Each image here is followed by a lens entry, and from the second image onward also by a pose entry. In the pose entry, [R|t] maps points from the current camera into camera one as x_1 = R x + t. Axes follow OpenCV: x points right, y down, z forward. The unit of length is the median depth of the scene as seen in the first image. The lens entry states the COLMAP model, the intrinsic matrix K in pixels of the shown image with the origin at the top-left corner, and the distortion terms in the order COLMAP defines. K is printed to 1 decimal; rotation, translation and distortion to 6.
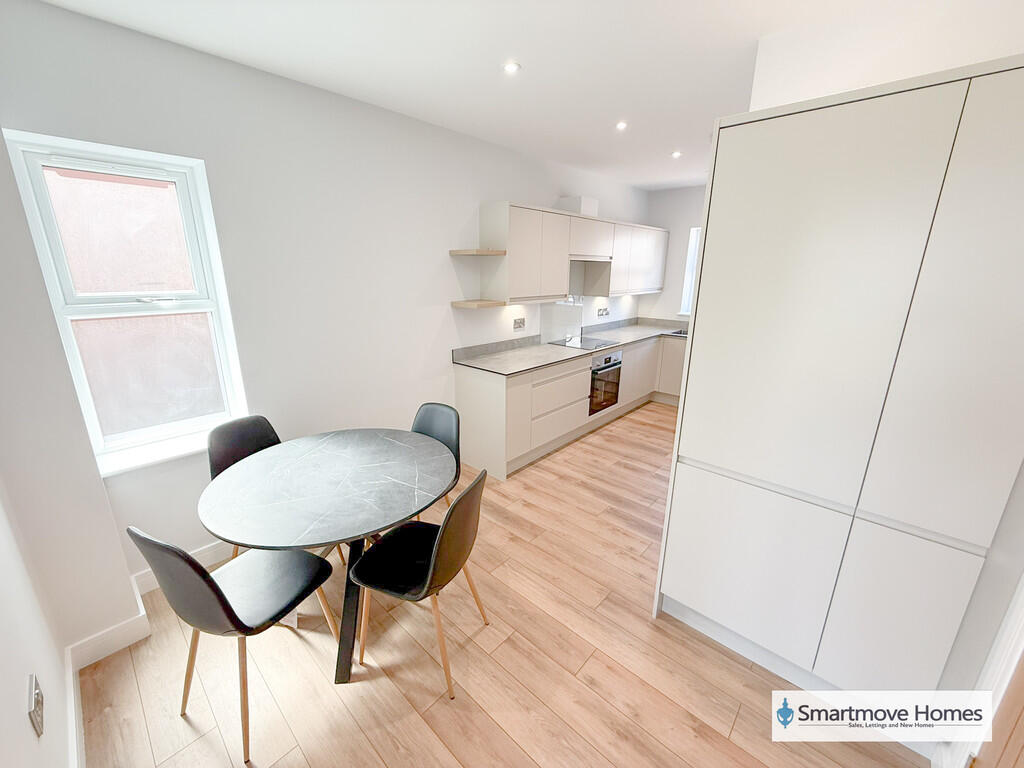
lens RADIAL K [[409.3, 0, 505.6], [0, 409.3, 385.6], [0, 0, 1]] dist [0.000211, 0.000002]
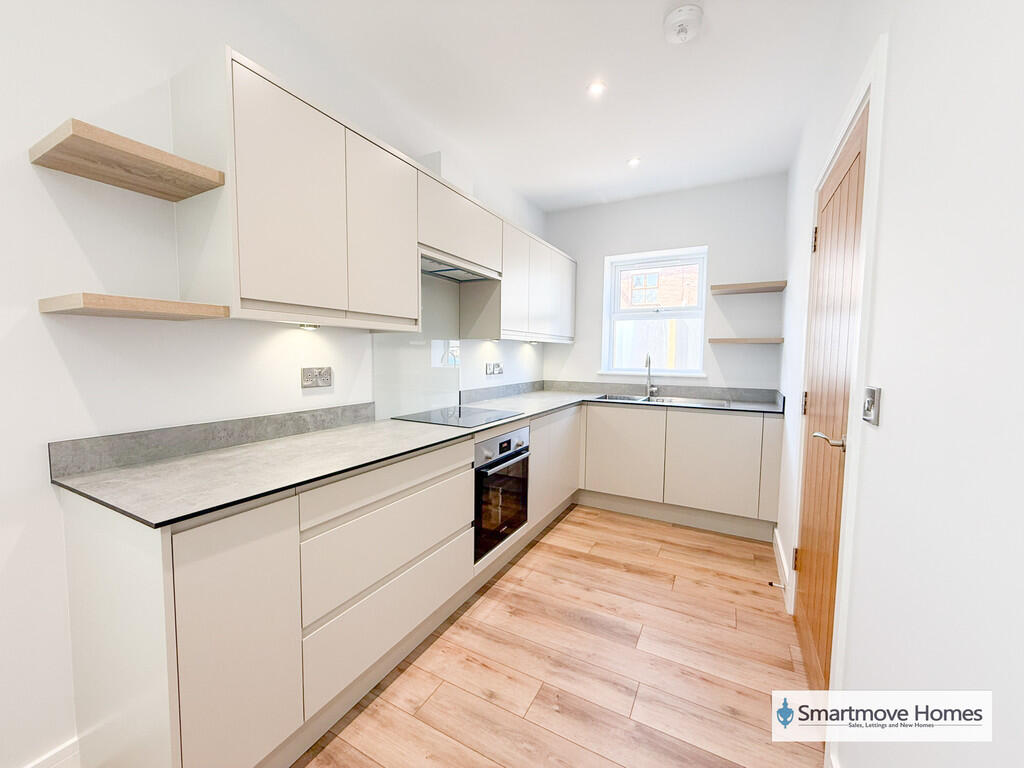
lens RADIAL K [[409.3, 0, 507.8], [0, 409.3, 382.3], [0, 0, 1]] dist [0.000211, 0.000002]
pose [[0.968820, -0.012307, 0.247459, 0.123329], [0.063093, 0.978094, -0.198370, -0.037723], [-0.239597, 0.207798, 0.948374, 0.480990]]
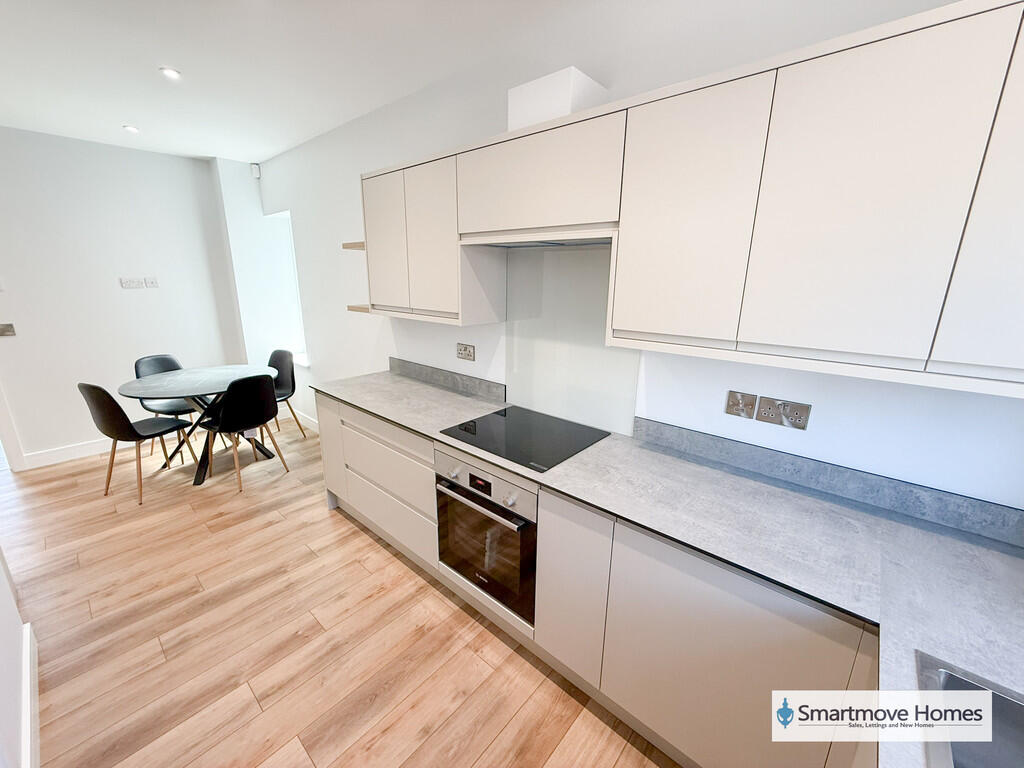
lens RADIAL K [[409.3, 0, 509.7], [0, 409.3, 382.5], [0, 0, 1]] dist [0.000211, 0.000002]
pose [[0.024127, 0.250942, -0.967701, 0.629066], [-0.285475, 0.929407, 0.233894, -0.263836], [0.958082, 0.270611, 0.094061, 0.975411]]
